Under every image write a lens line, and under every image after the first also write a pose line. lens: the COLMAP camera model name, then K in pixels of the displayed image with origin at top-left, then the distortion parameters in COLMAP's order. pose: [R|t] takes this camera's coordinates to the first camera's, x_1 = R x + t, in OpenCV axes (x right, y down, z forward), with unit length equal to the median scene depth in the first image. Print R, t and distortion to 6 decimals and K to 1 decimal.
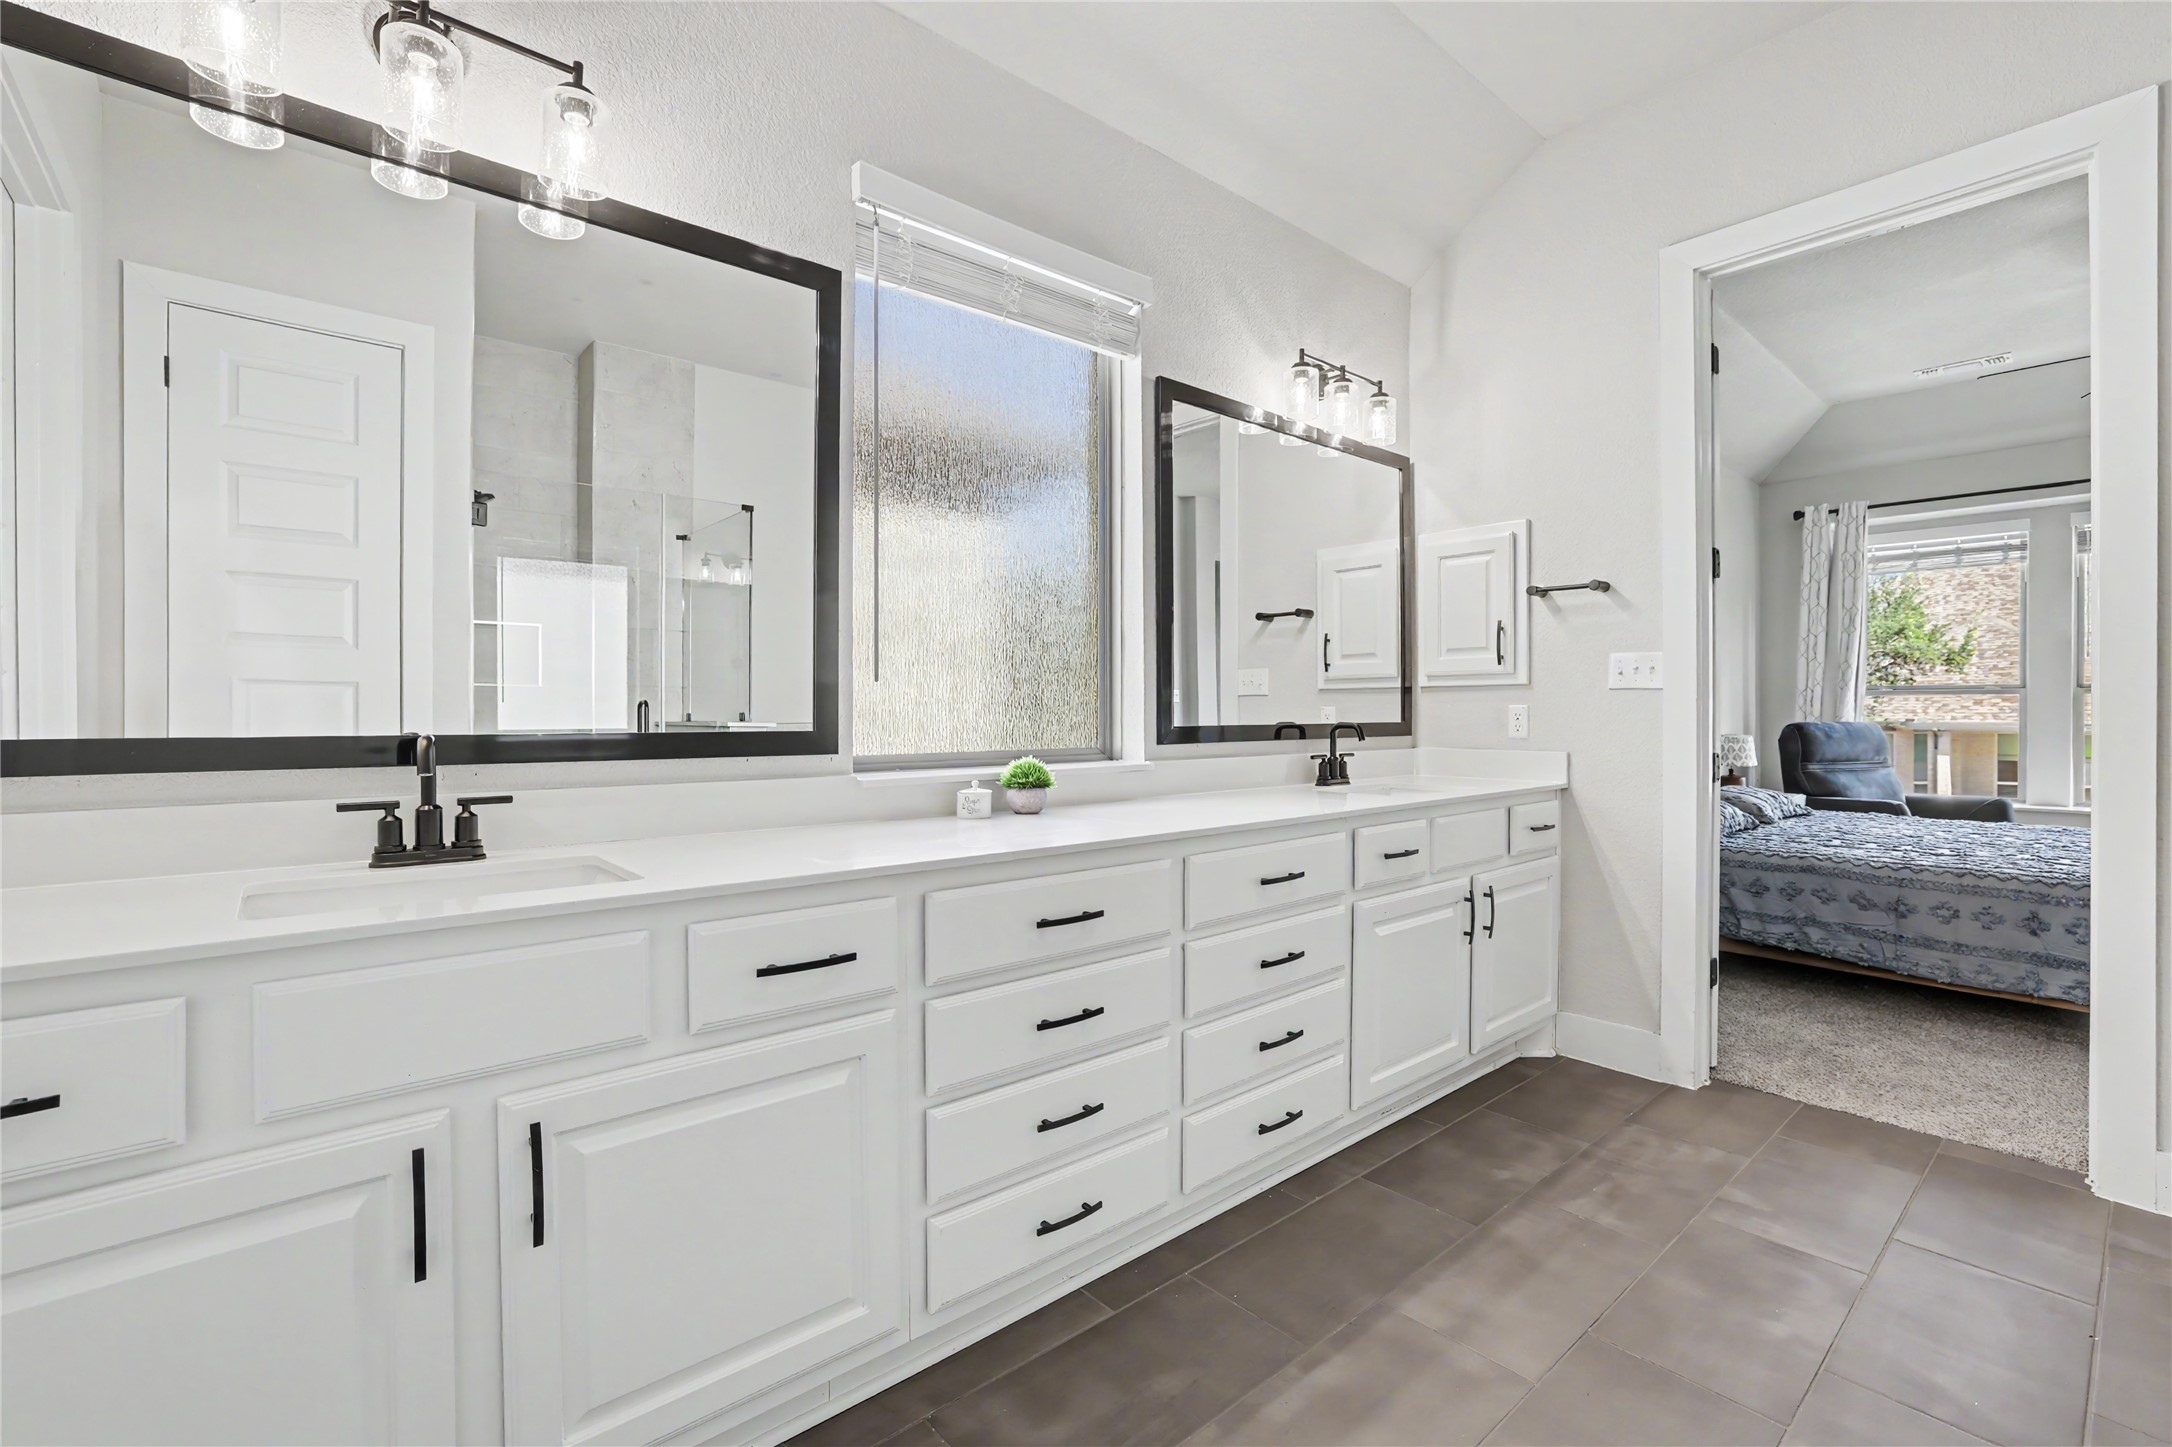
lens RADIAL K [[956.6, 0, 1082.7], [0, 956.6, 712.0], [0, 0, 1]] dist [-0.052965, 0.018054]
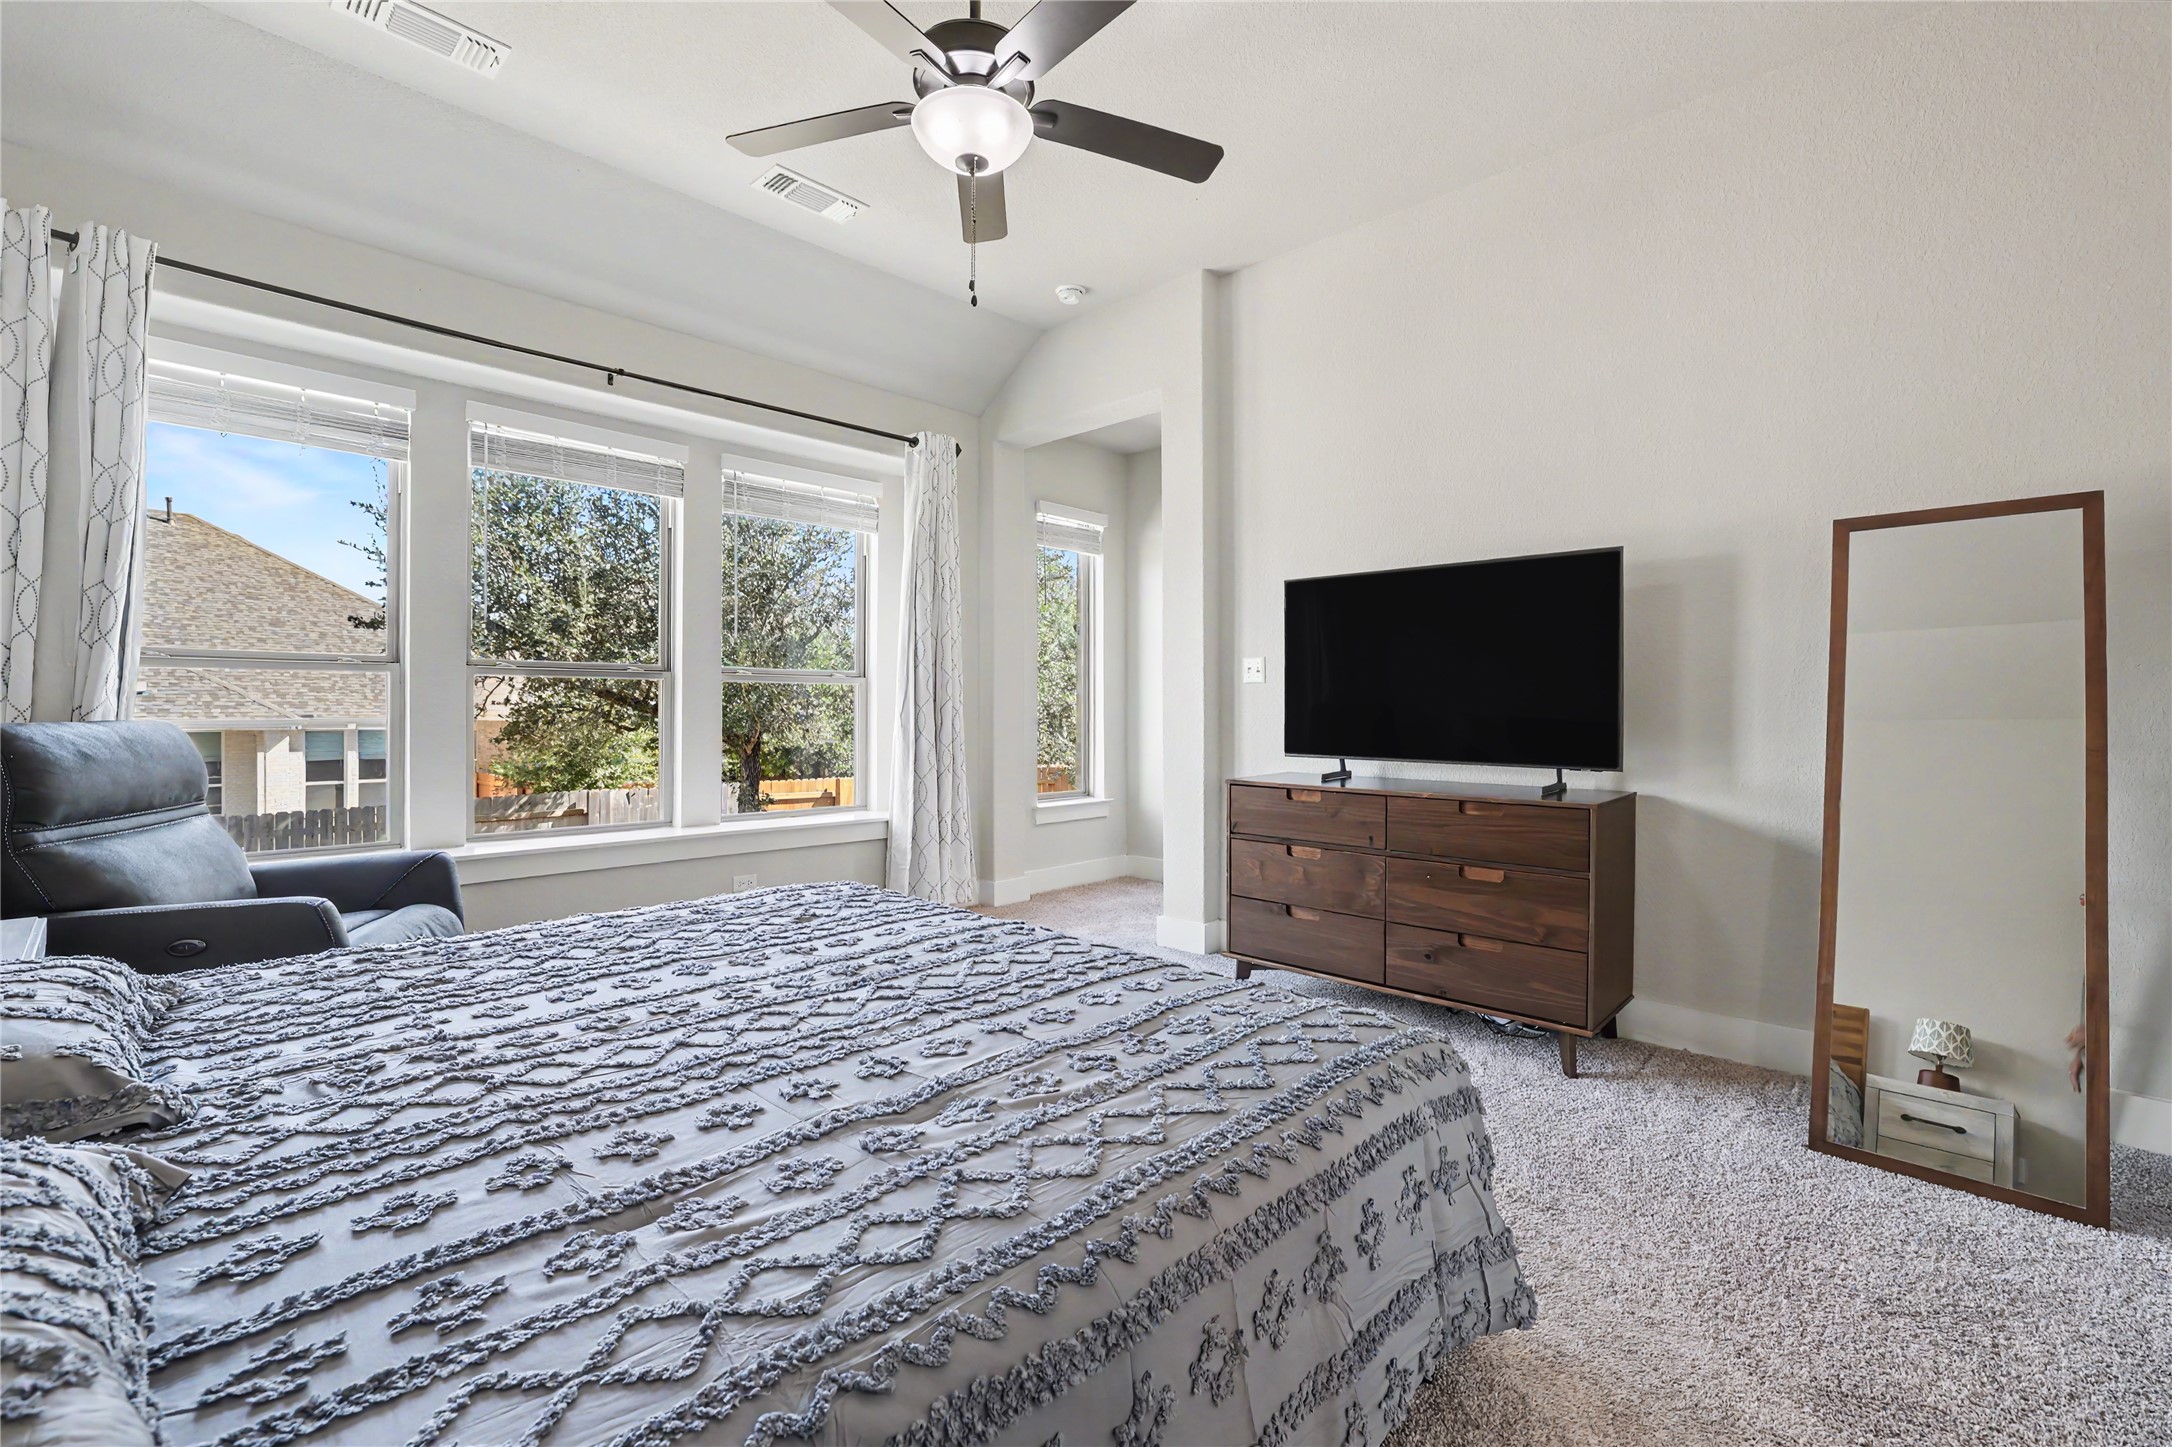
lens RADIAL K [[956.6, 0, 1082.7], [0, 956.6, 712.0], [0, 0, 1]] dist [-0.052965, 0.018054]
pose [[-0.084299, 0.004541, 0.996430, 0.347686], [0.000871, 0.999990, -0.004483, 0.009011], [-0.996440, 0.000490, -0.084302, 0.574213]]
